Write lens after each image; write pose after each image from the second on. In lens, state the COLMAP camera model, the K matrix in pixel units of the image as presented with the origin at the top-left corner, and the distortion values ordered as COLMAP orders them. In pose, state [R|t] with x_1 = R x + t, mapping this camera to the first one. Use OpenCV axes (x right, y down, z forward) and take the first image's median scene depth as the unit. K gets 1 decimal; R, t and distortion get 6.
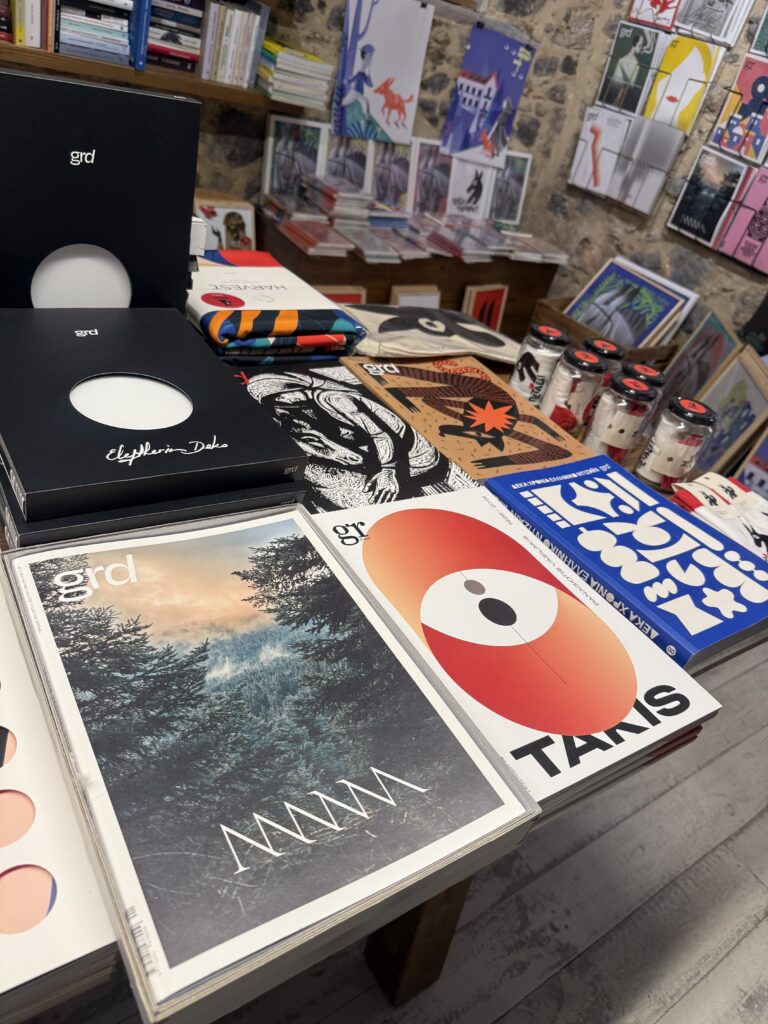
lens RADIAL K [[718.8, 0, 381.1], [0, 718.8, 508.9], [0, 0, 1]] dist [0.000669, -0.008818]
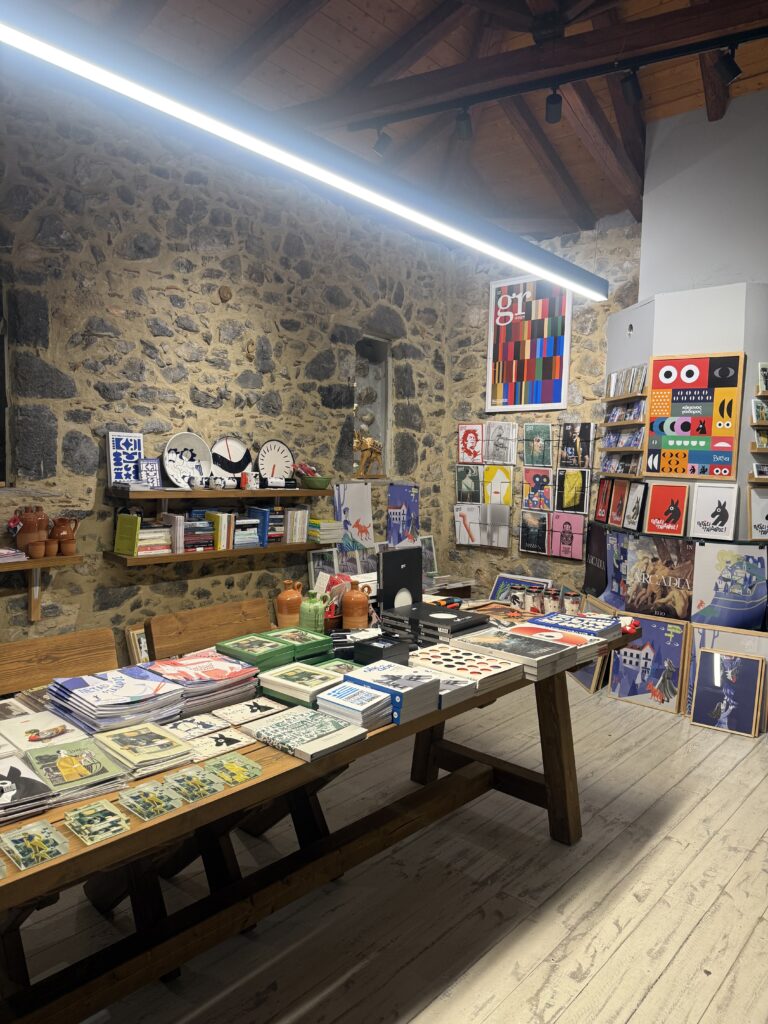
lens RADIAL K [[718.8, 0, 381.1], [0, 718.8, 508.9], [0, 0, 1]] dist [0.000669, -0.008818]
pose [[0.946685, -0.233981, 0.221450, -0.329269], [0.312474, 0.834184, -0.454419, 0.245687], [-0.078405, 0.499389, 0.862823, -0.623796]]
